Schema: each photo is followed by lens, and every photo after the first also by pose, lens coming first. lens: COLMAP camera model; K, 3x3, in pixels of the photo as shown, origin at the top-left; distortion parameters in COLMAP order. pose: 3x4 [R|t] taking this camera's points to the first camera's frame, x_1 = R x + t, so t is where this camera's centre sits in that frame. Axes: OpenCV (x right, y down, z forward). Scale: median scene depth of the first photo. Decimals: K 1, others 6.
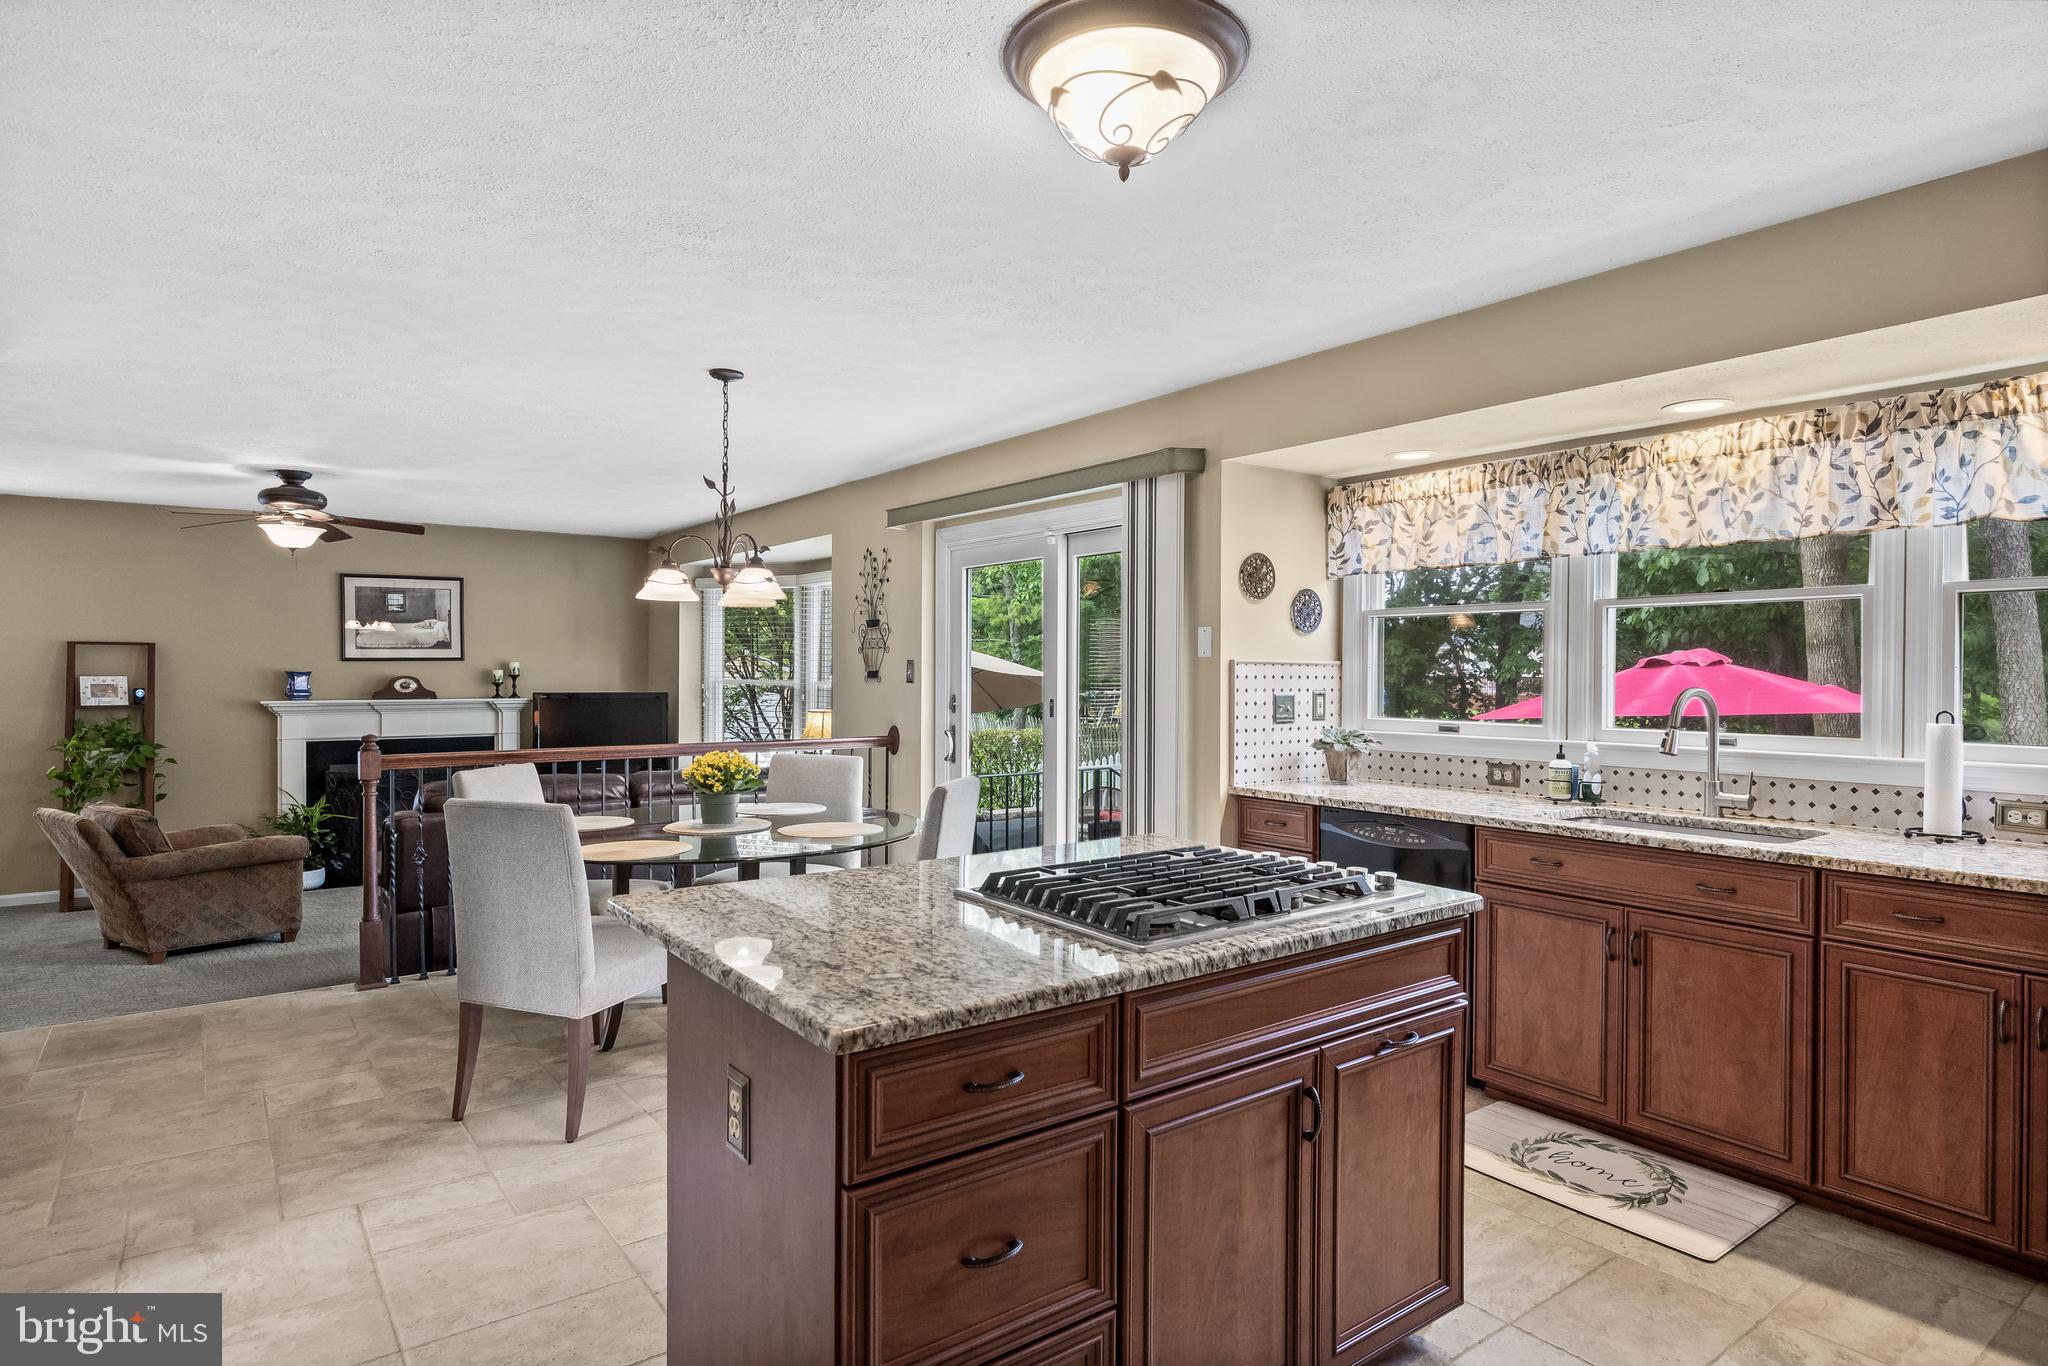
lens RADIAL K [[1113.1, 0, 1023.9], [0, 1113.1, 670.3], [0, 0, 1]] dist [-0.009071, 0.000654]
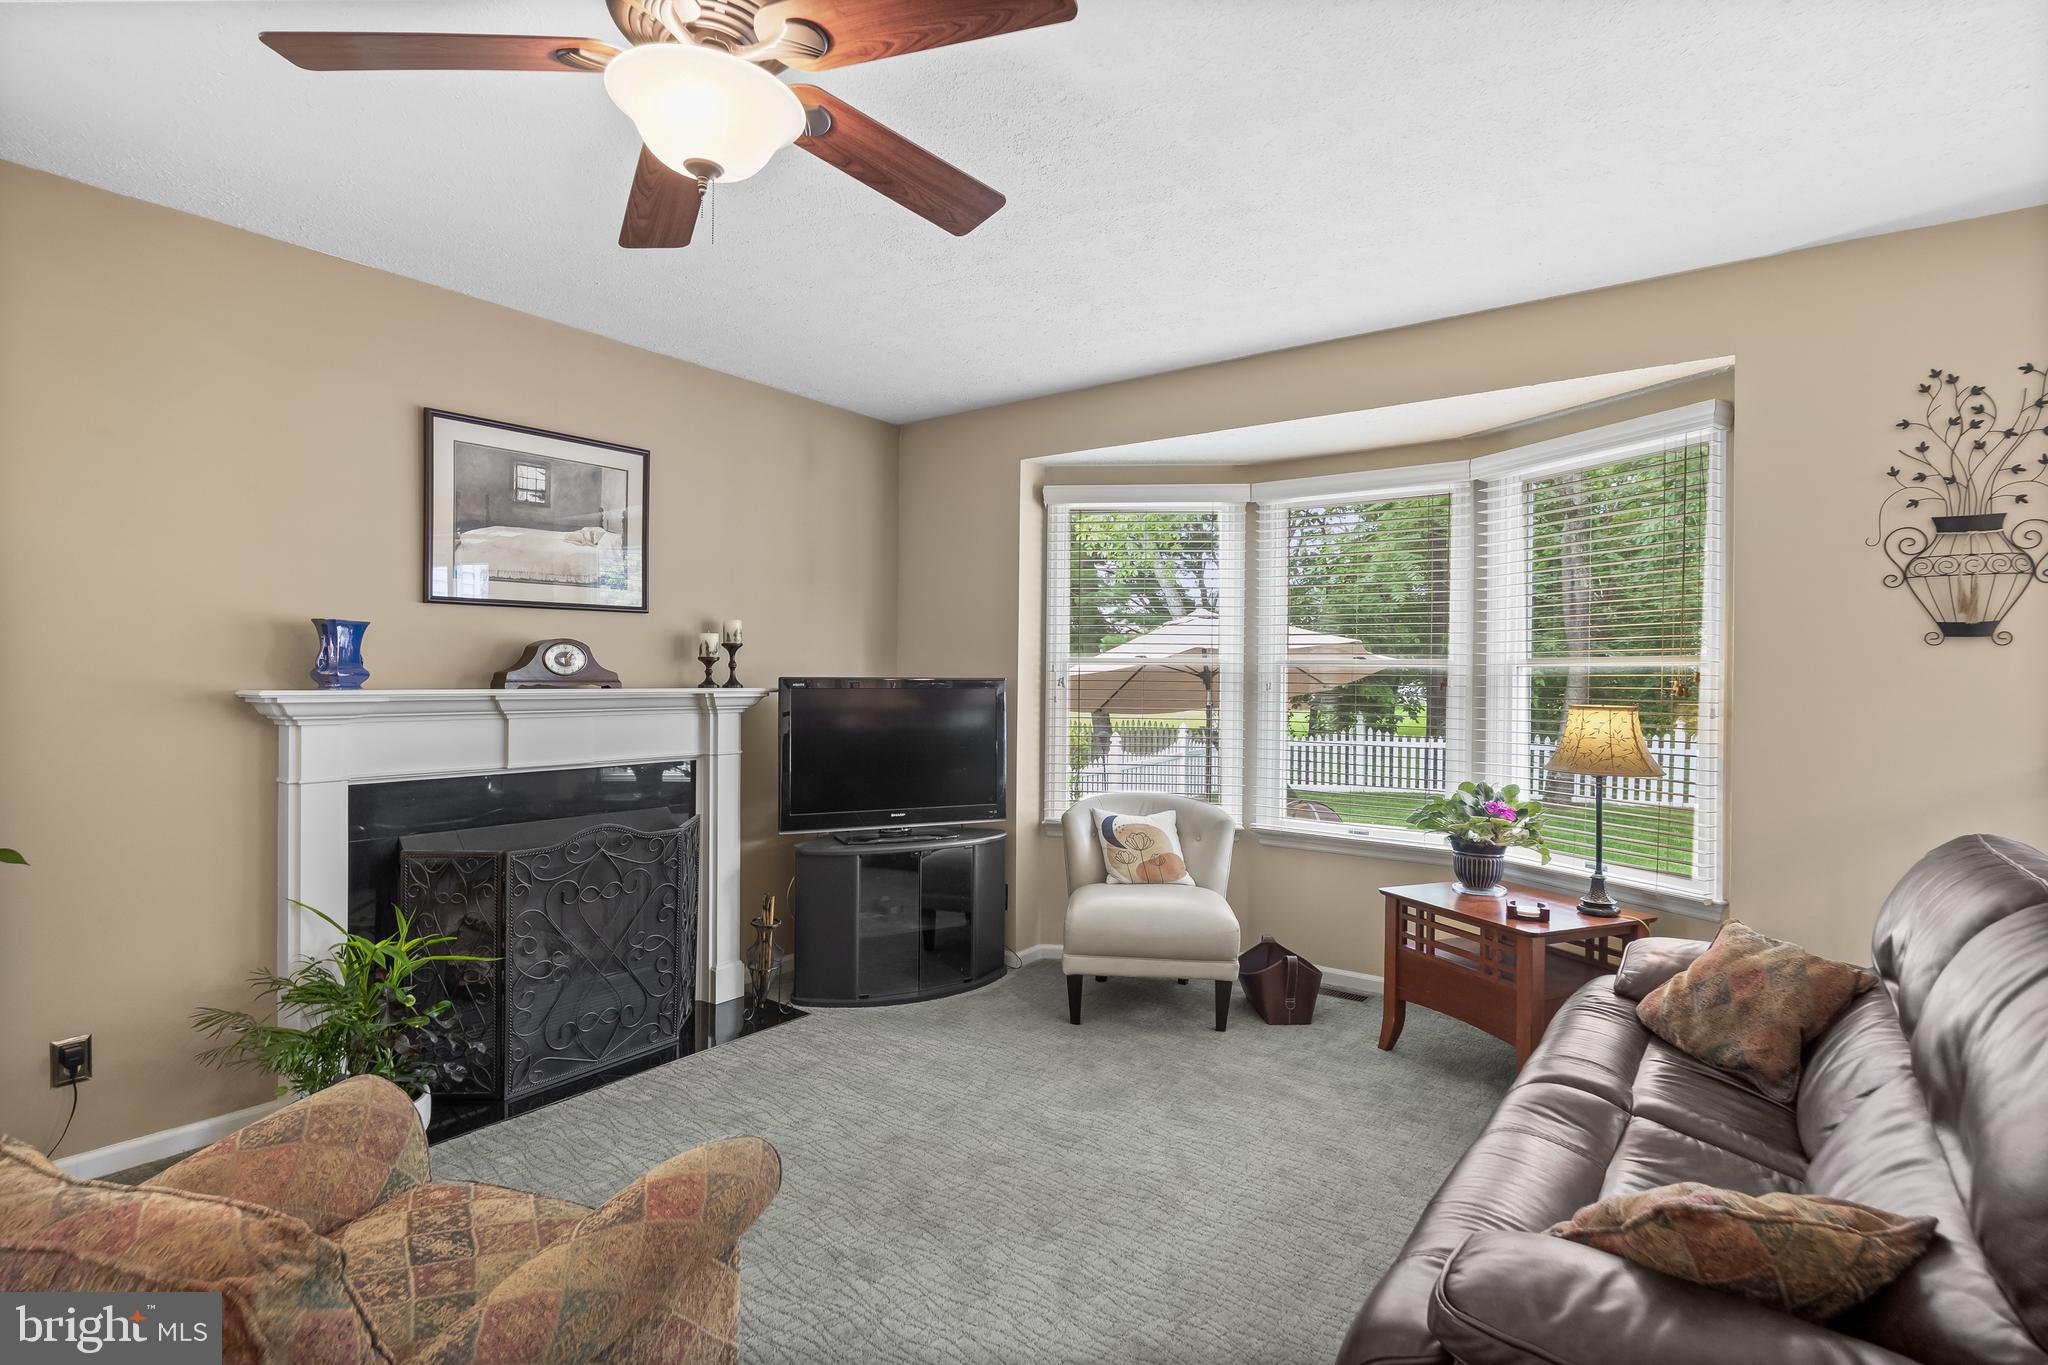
lens RADIAL K [[986.7, 0, 1025.5], [0, 986.7, 673.5], [0, 0, 1]] dist [-0.011324, -0.000253]
pose [[0.955640, 0.005018, 0.294496, -0.925584], [-0.005044, 0.999987, -0.000673, 0.035713], [-0.294495, -0.000842, 0.955653, 1.016893]]
